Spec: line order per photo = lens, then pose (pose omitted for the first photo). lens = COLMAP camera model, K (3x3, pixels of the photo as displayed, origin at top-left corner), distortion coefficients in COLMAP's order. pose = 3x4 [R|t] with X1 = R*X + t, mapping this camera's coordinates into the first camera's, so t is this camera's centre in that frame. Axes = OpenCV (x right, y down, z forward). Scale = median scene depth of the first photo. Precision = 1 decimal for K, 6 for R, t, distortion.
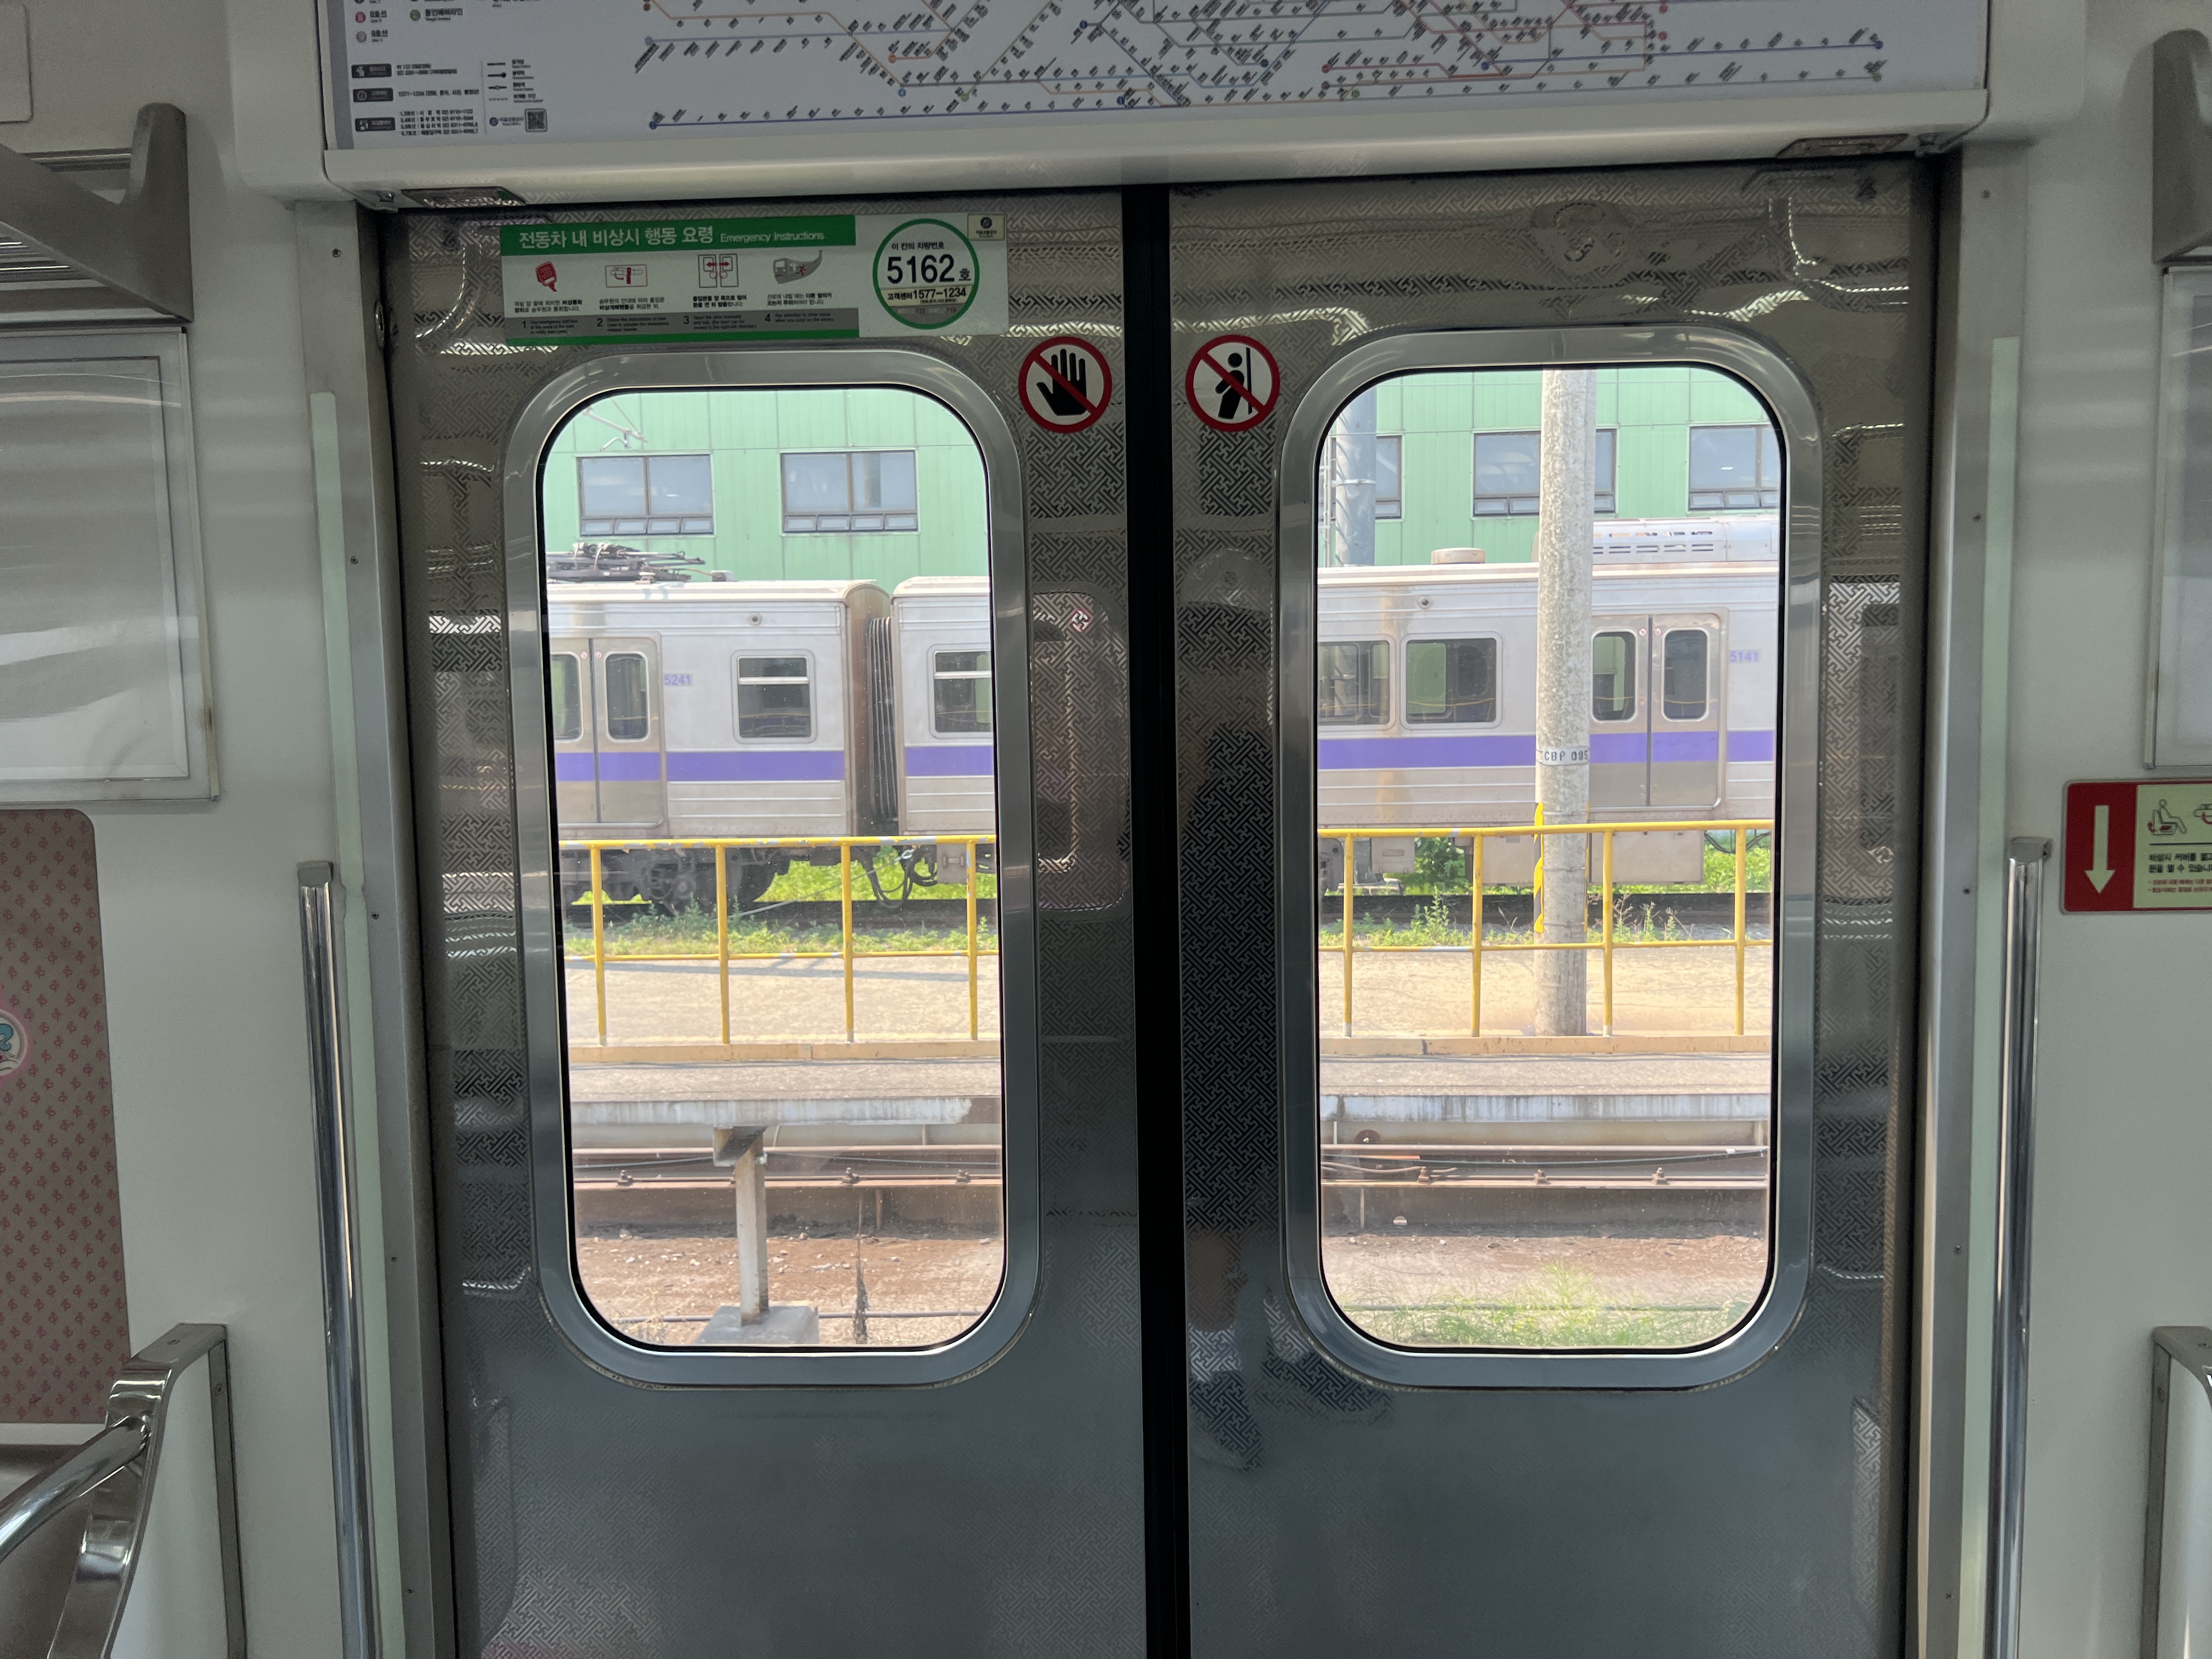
lens RADIAL K [[1708.4, 0, 1106.0], [0, 1708.4, 829.5], [0, 0, 1]] dist [-0.007492, 0.005232]
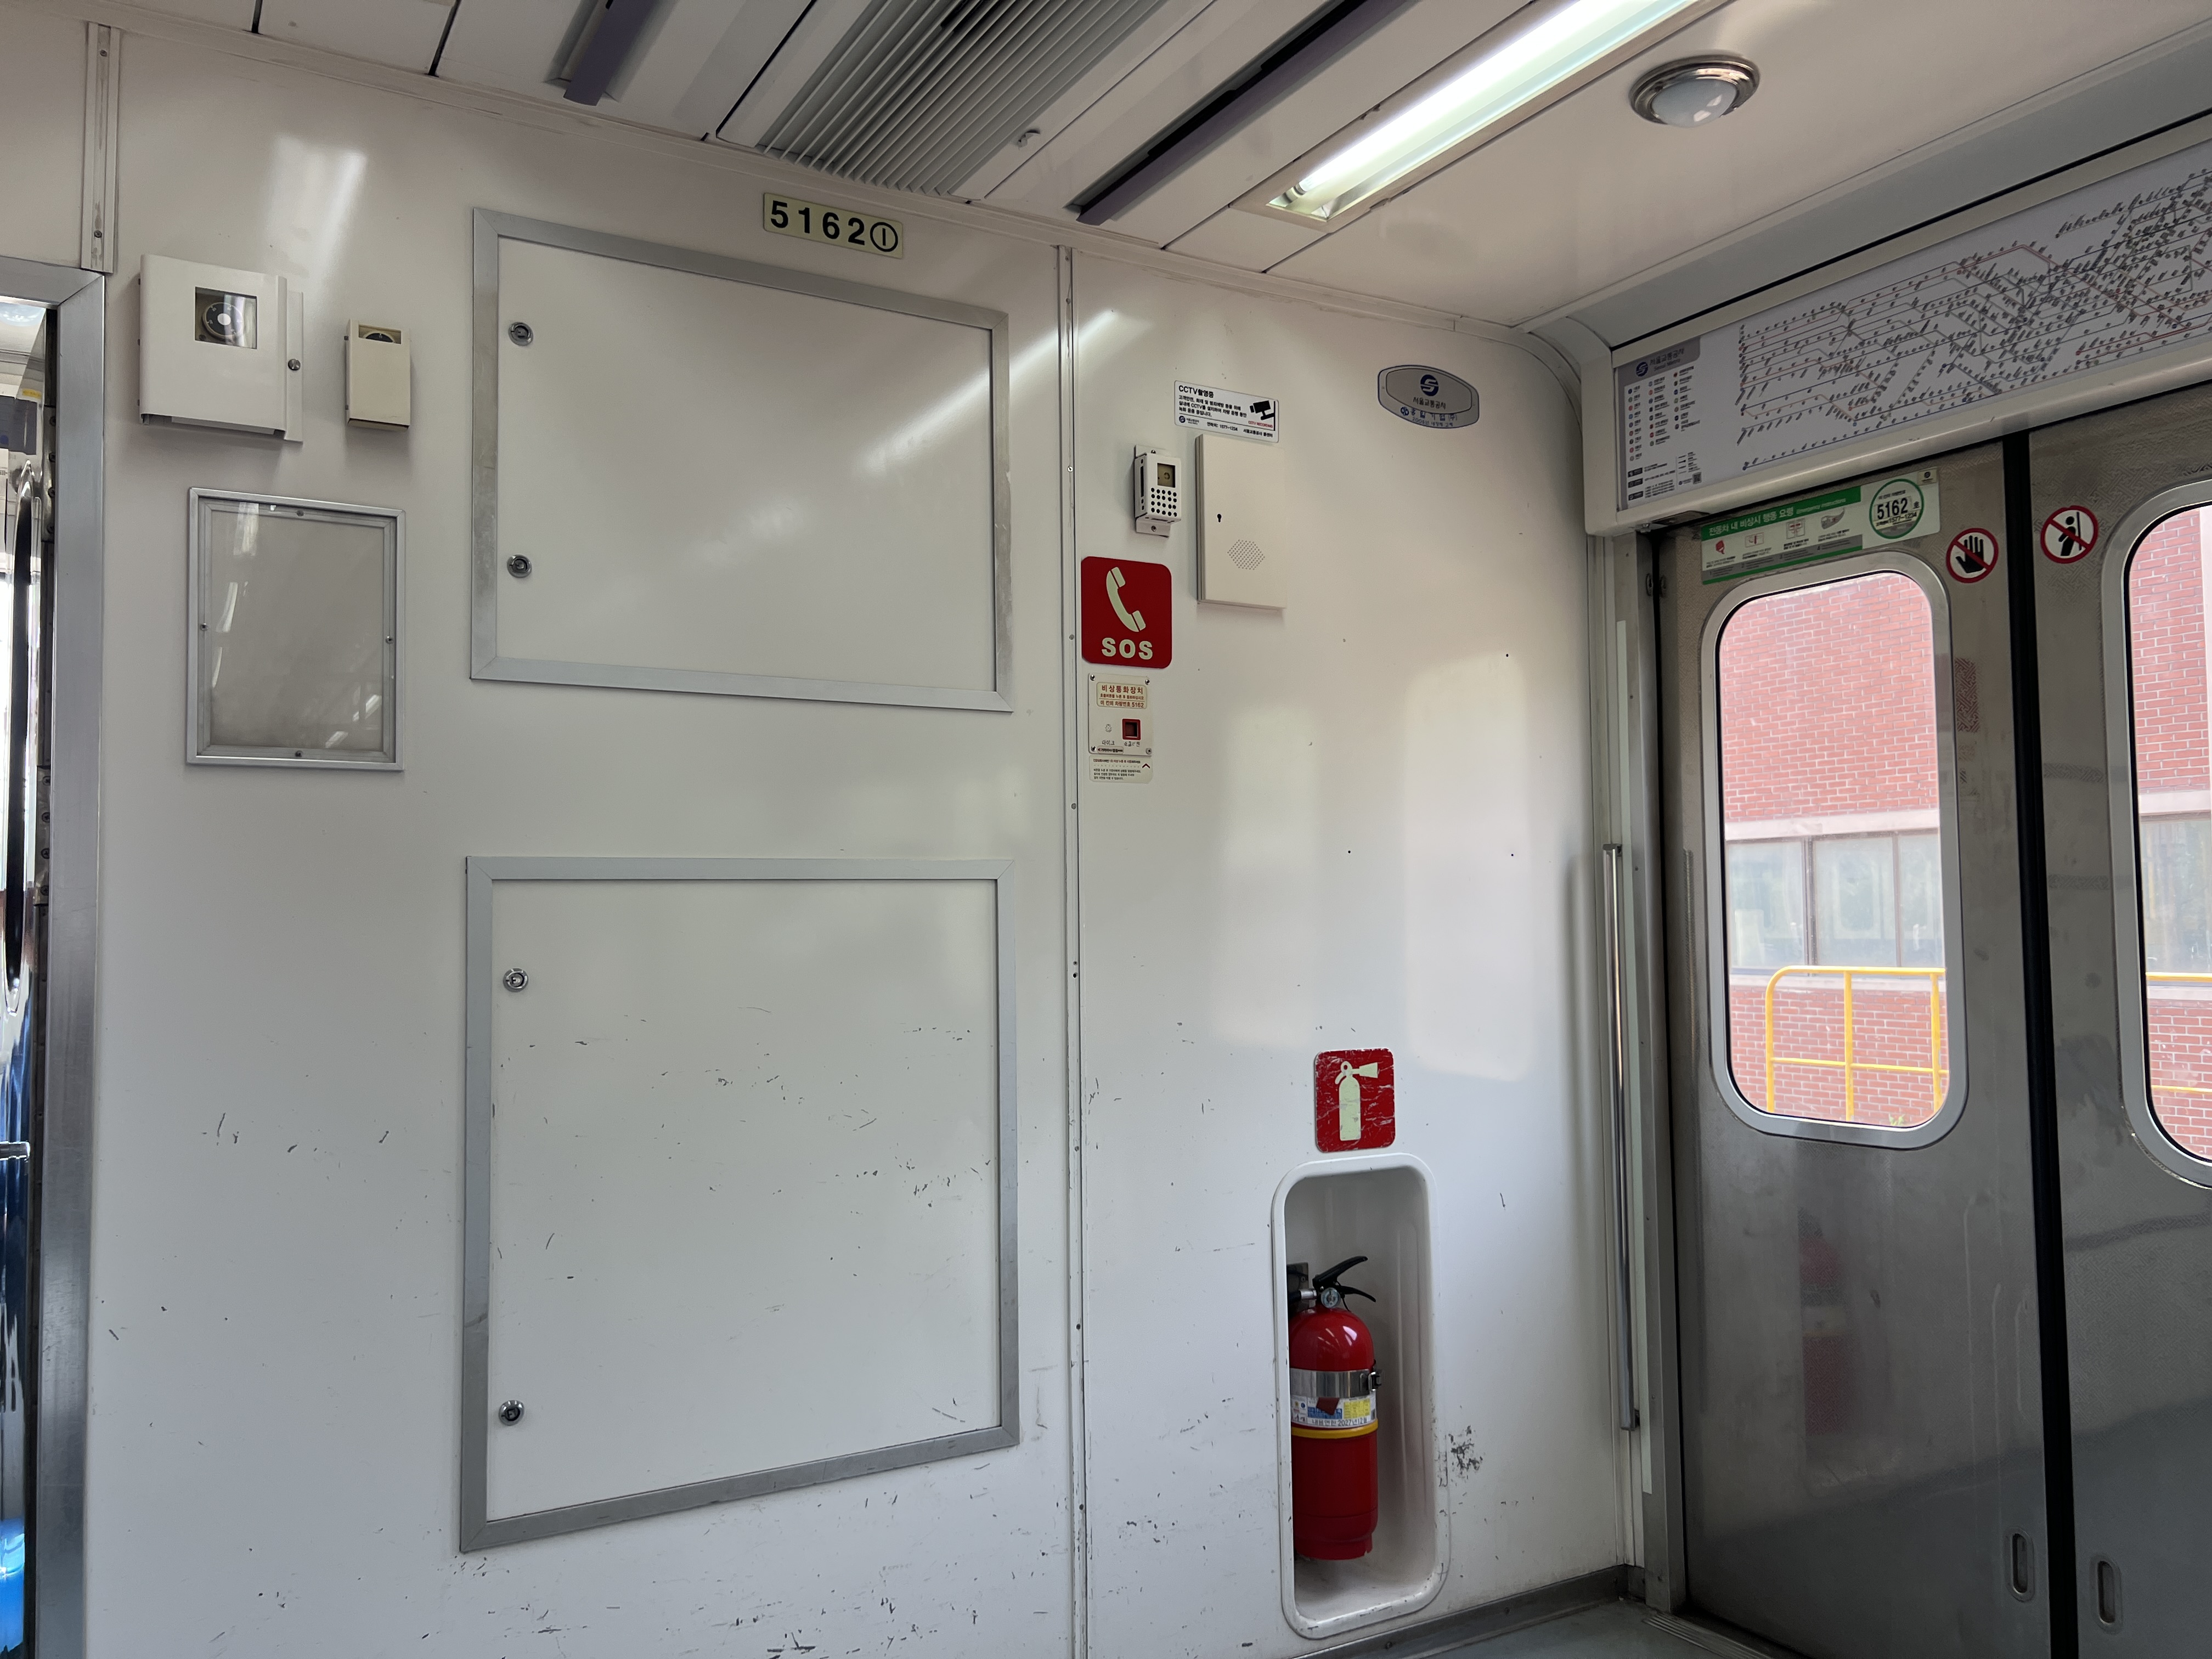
lens RADIAL K [[1687.0, 0, 1099.7], [0, 1687.0, 791.4], [0, 0, 1]] dist [0.103081, -0.168978]
pose [[0.570718, -0.067807, -0.818342, 0.935530], [-0.071858, 0.988637, -0.132032, 0.291349], [0.817996, 0.134157, 0.559361, -0.716014]]
